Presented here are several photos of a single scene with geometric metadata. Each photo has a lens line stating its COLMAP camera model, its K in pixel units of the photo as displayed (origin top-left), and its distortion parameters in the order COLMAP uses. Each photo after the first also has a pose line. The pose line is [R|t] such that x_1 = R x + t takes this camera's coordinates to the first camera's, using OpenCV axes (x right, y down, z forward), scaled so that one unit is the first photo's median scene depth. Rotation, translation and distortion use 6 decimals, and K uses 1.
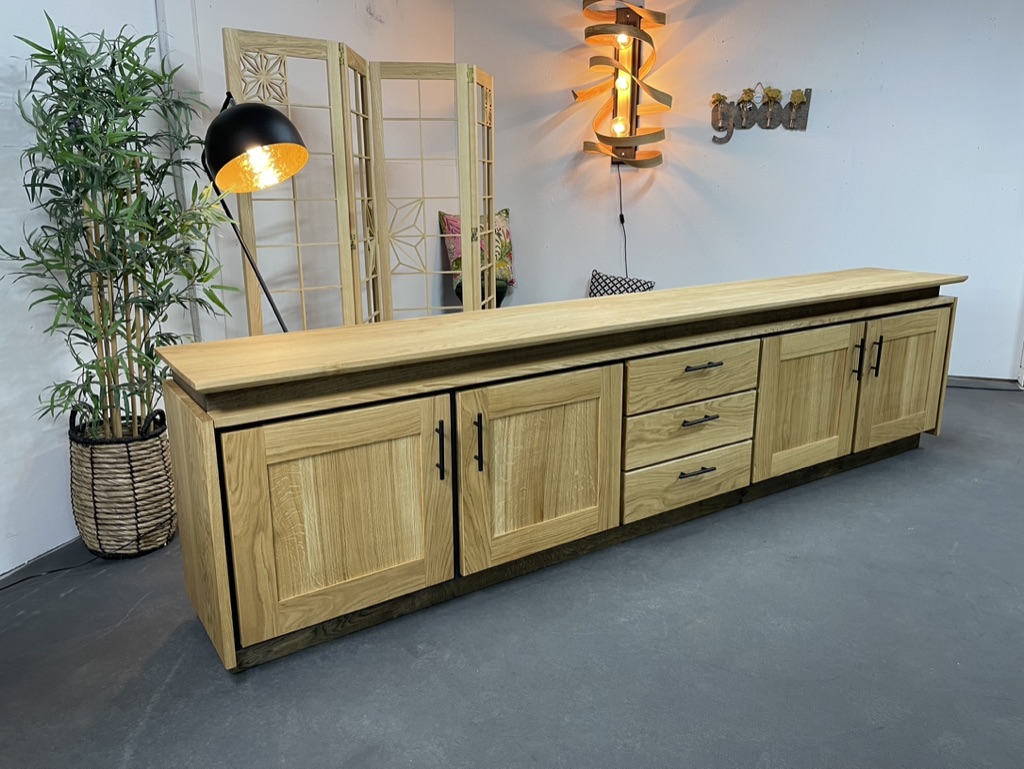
lens RADIAL K [[786.2, 0, 517.3], [0, 786.2, 375.9], [0, 0, 1]] dist [0.099799, -0.138589]
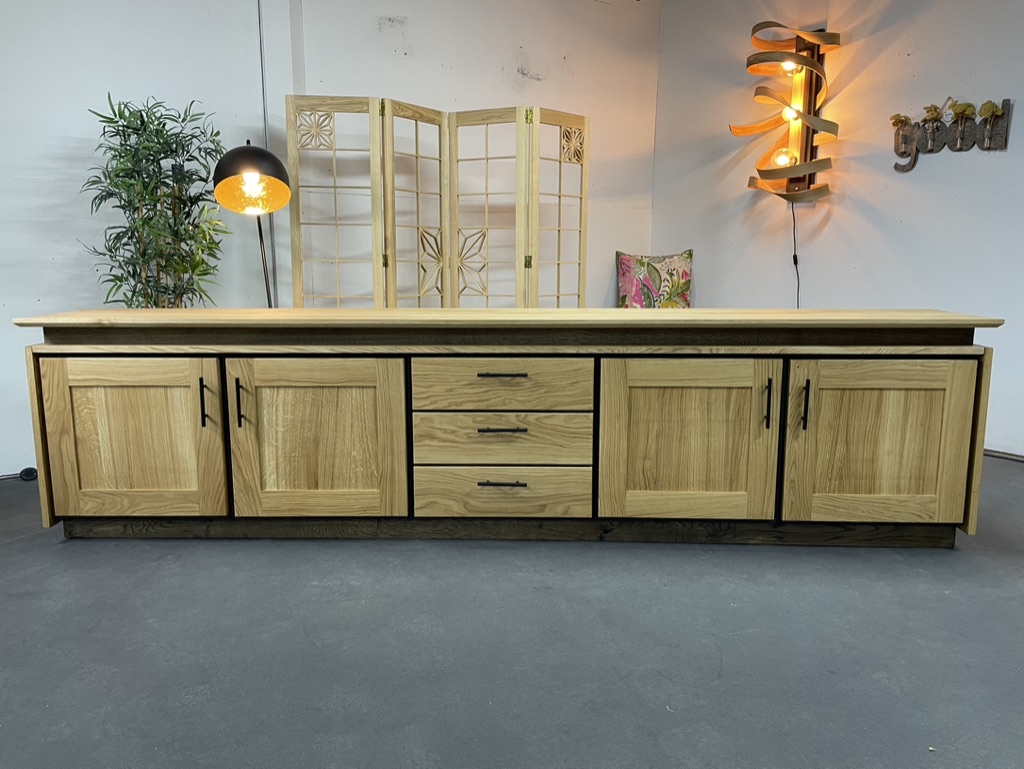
lens RADIAL K [[786.2, 0, 517.3], [0, 786.2, 375.9], [0, 0, 1]] dist [0.099799, -0.138589]
pose [[0.817255, 0.095732, -0.568269, 0.819270], [-0.143144, 0.988923, -0.039267, 0.025654], [0.558214, 0.113435, 0.821906, 0.196771]]
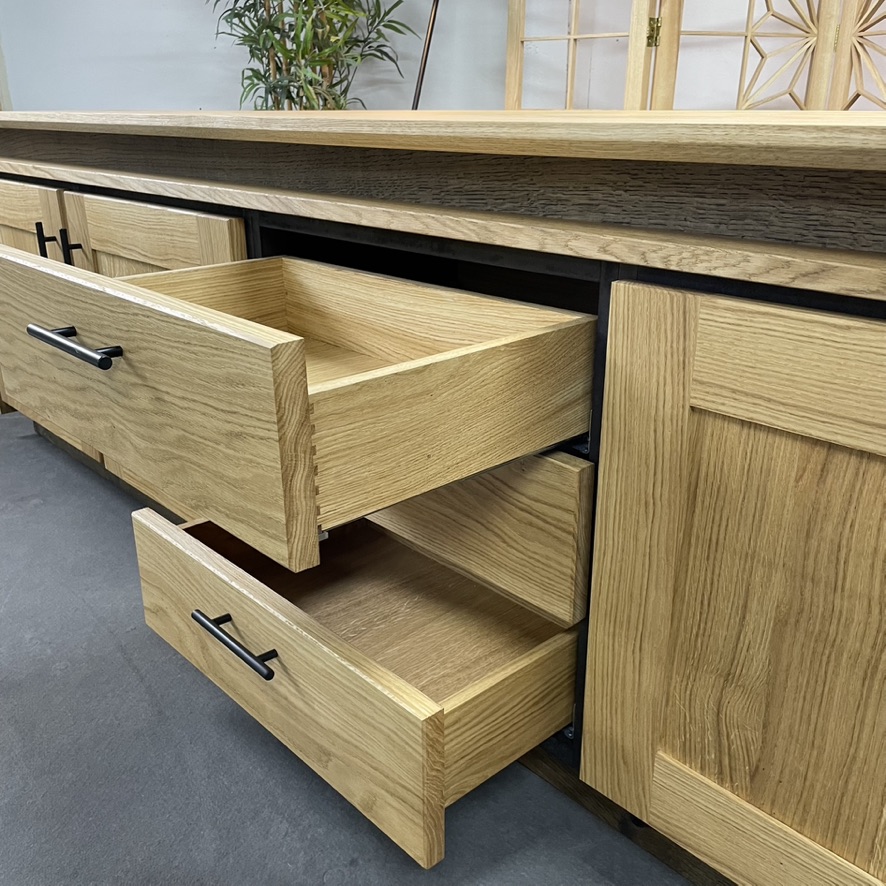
lens RADIAL K [[894.2, 0, 432.5], [0, 894.2, 443.6], [0, 0, 1]] dist [0.115362, -0.165382]
pose [[0.150056, 0.355613, -0.922509, 0.632483], [-0.232804, 0.919546, 0.316603, -0.081685], [0.960877, 0.167255, 0.220772, 0.947479]]
